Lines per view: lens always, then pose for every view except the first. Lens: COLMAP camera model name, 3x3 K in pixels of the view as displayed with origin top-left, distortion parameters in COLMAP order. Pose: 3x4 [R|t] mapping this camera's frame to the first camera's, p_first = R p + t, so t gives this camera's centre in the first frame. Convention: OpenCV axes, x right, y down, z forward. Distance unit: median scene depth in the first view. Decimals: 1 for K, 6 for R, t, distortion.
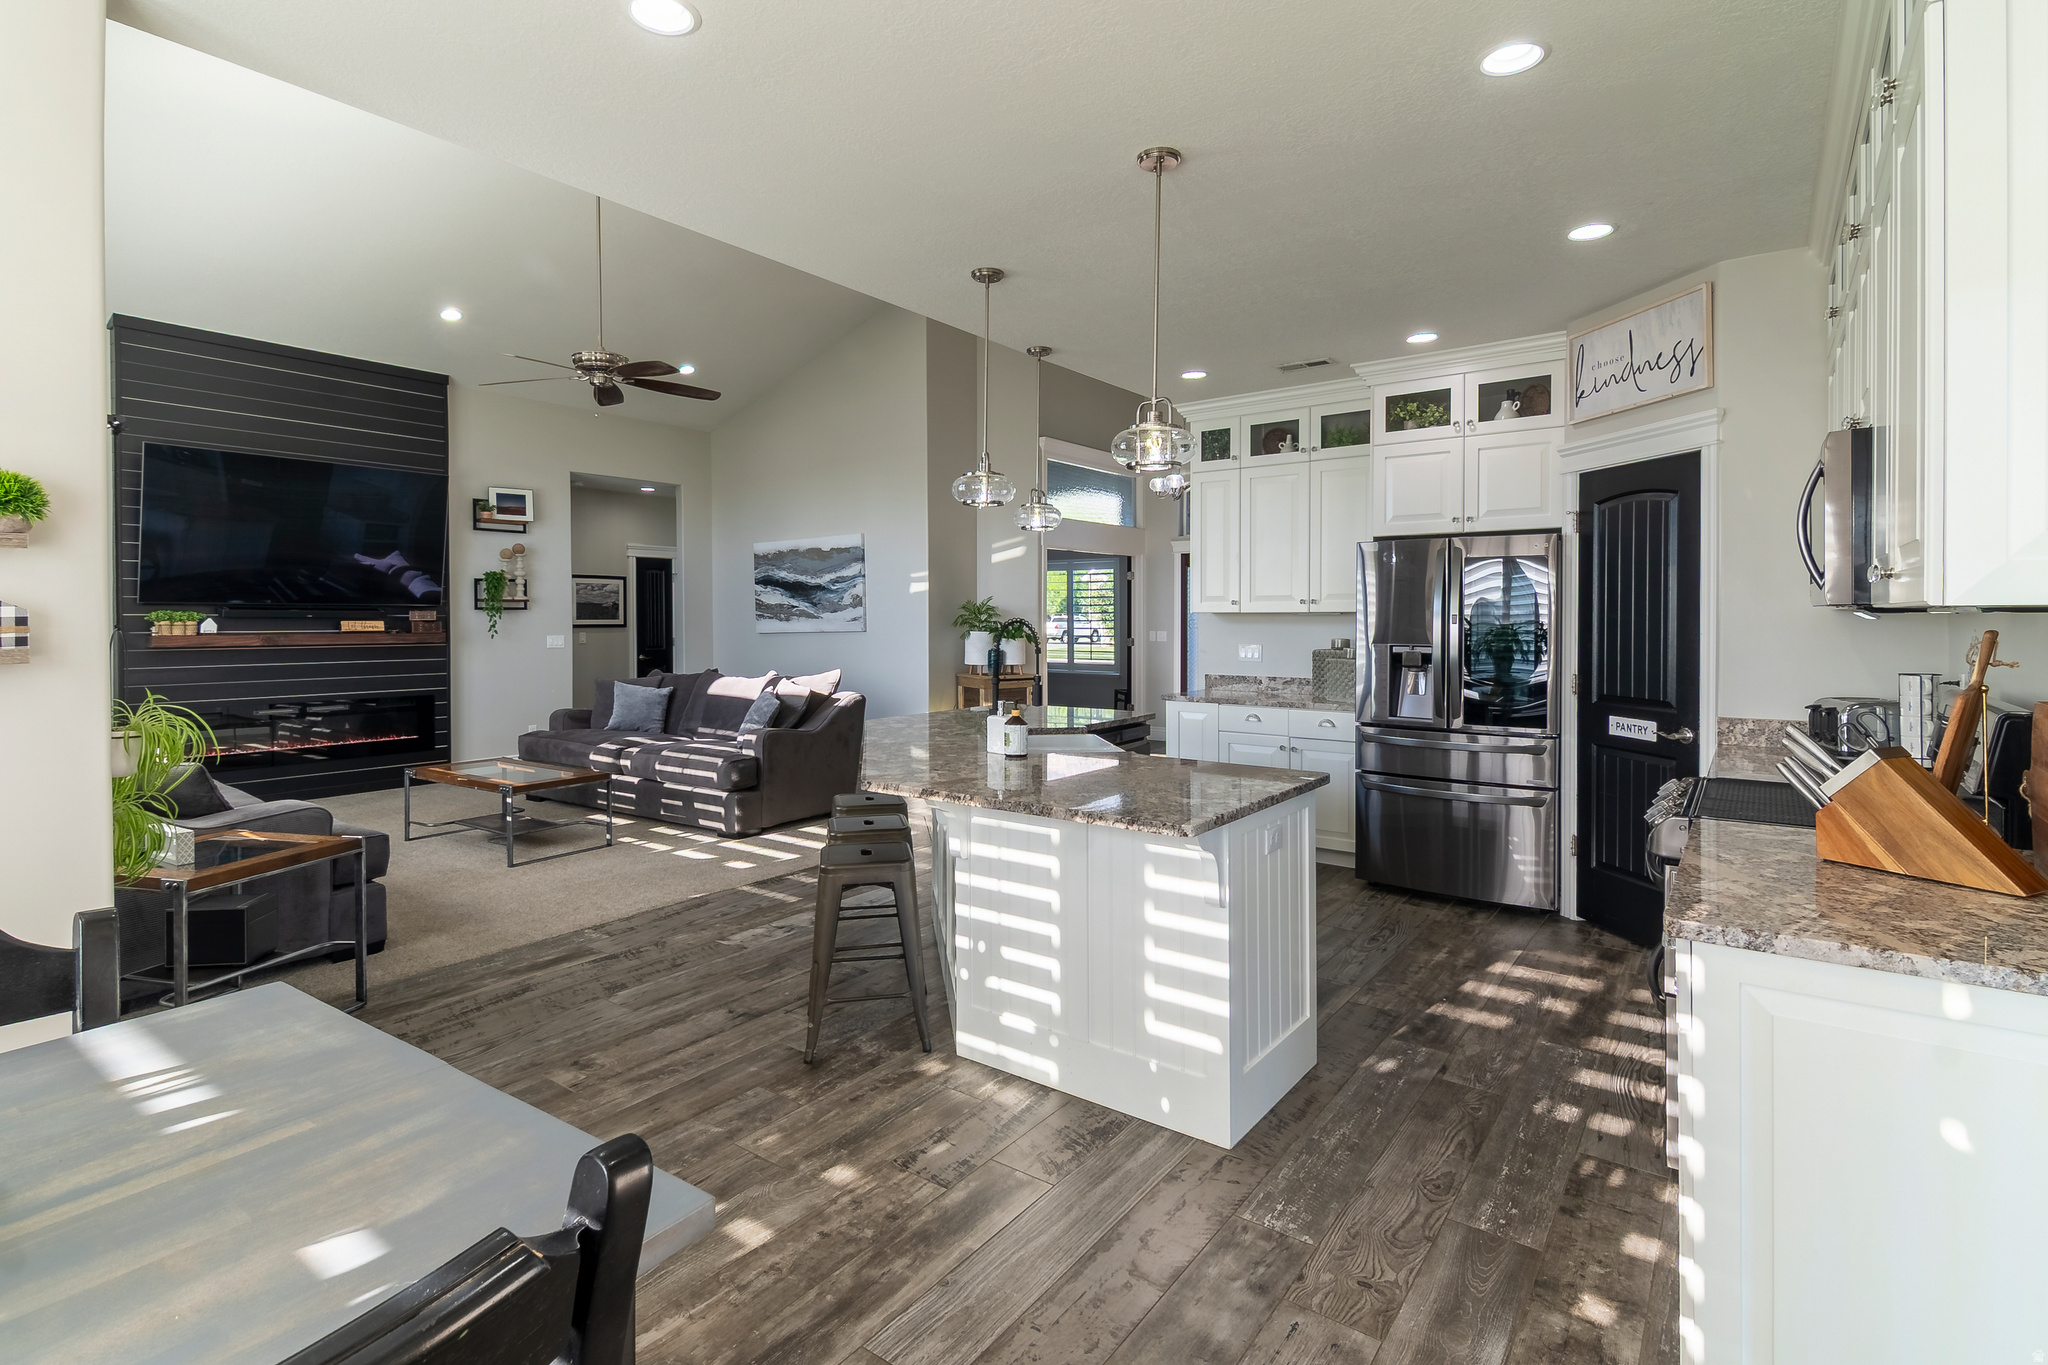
lens RADIAL K [[984.2, 0, 1020.7], [0, 984.2, 623.6], [0, 0, 1]] dist [0.015968, -0.000183]
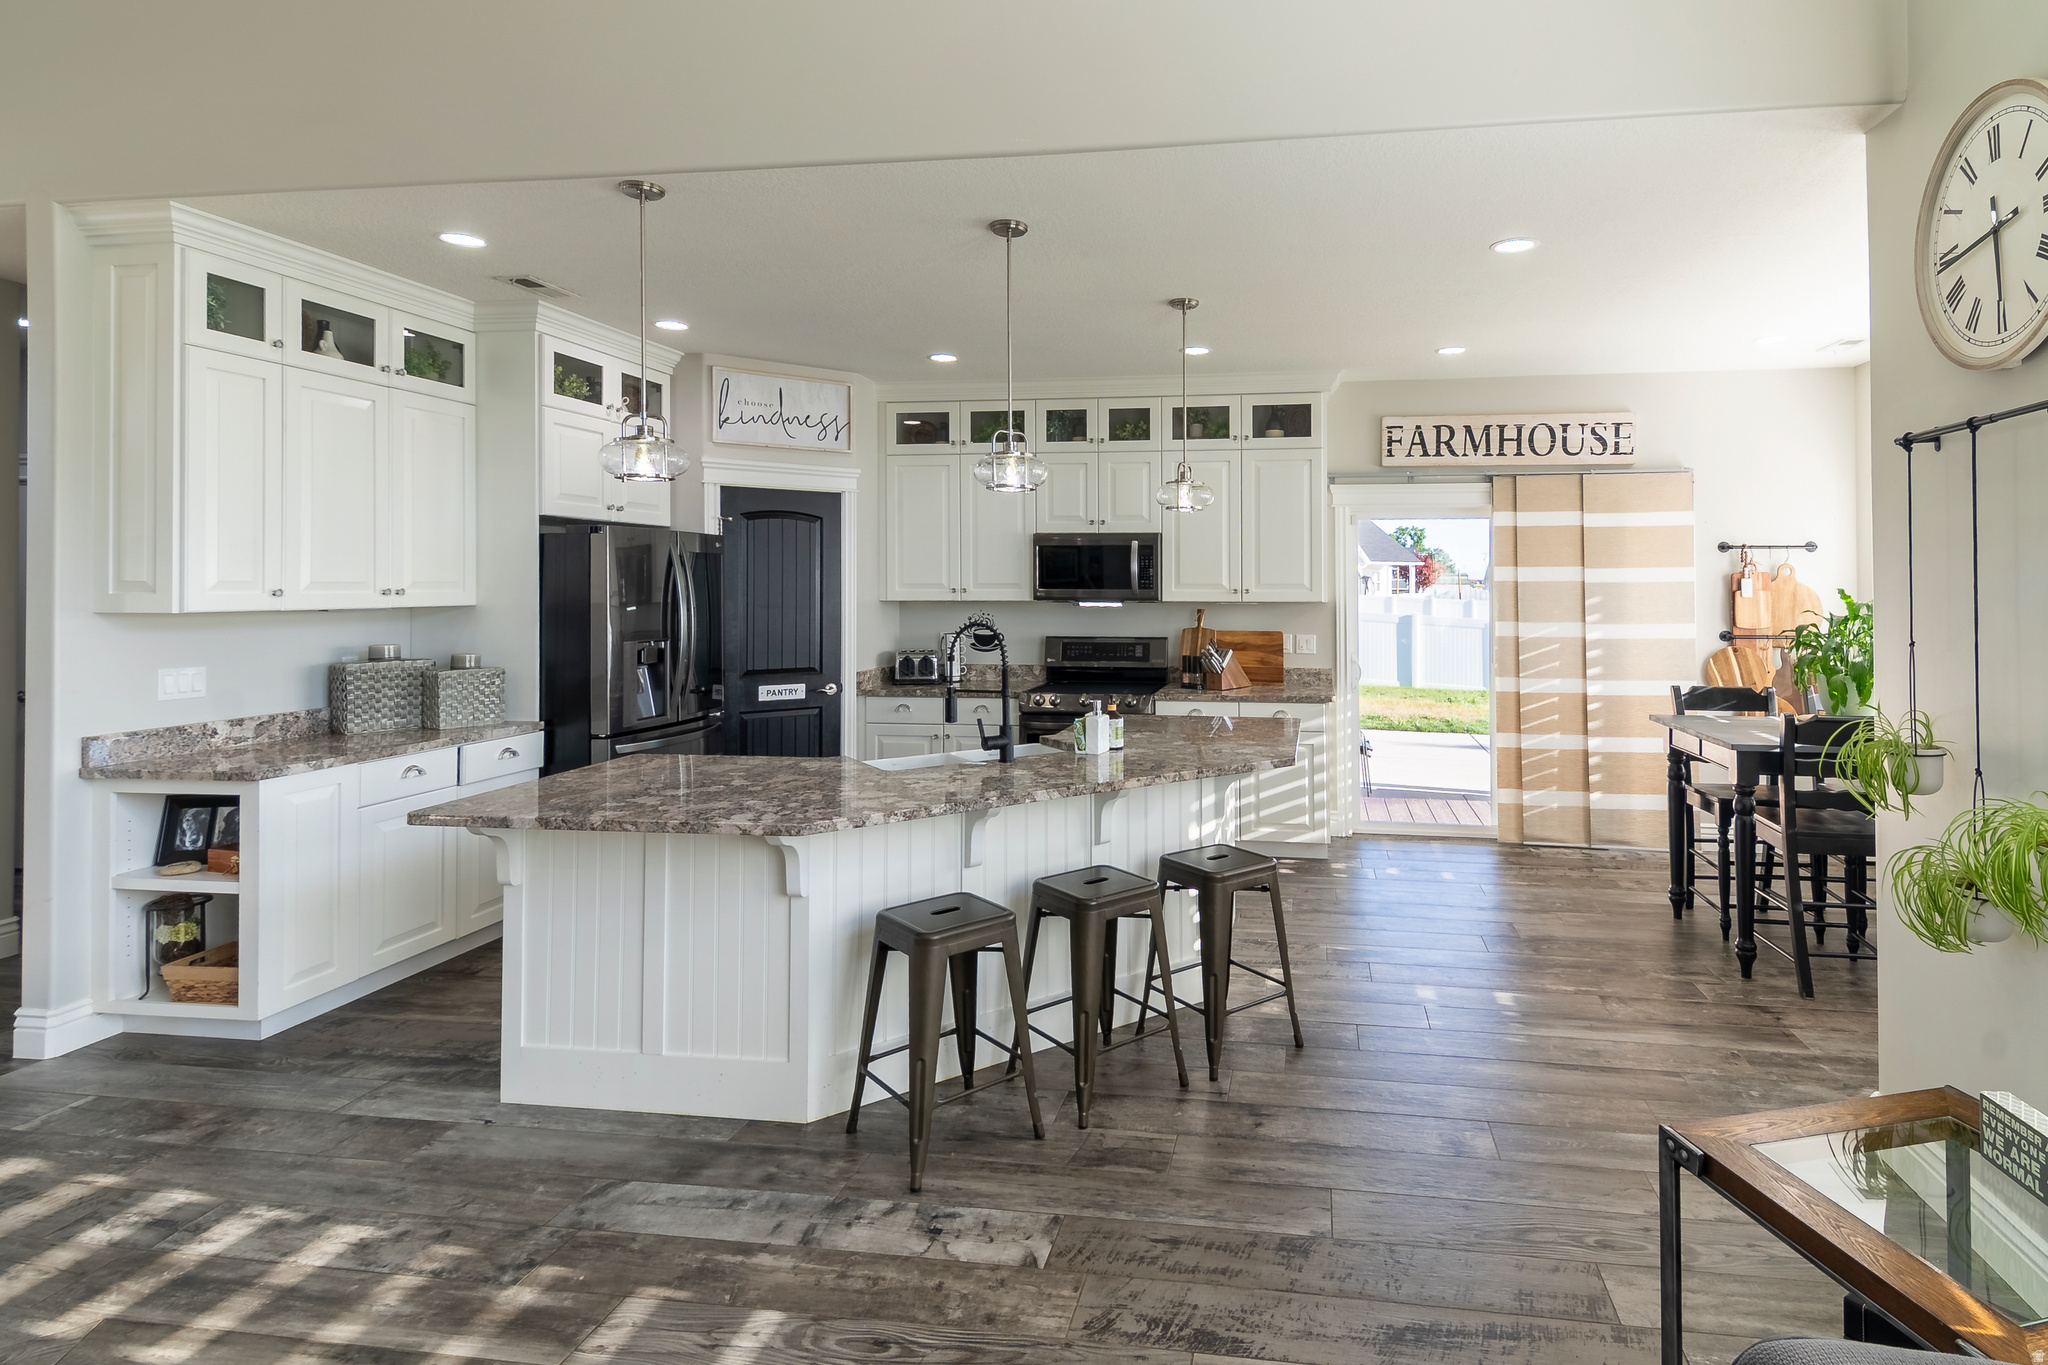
lens RADIAL K [[1049.5, 0, 1153.9], [0, 1049.5, 569.7], [0, 0, 1]] dist [0.018428, -0.000443]
pose [[-0.472138, 0.013275, 0.881425, -0.524371], [0.005548, 0.999912, -0.012088, -0.022759], [-0.881507, -0.000817, -0.472170, 0.765732]]
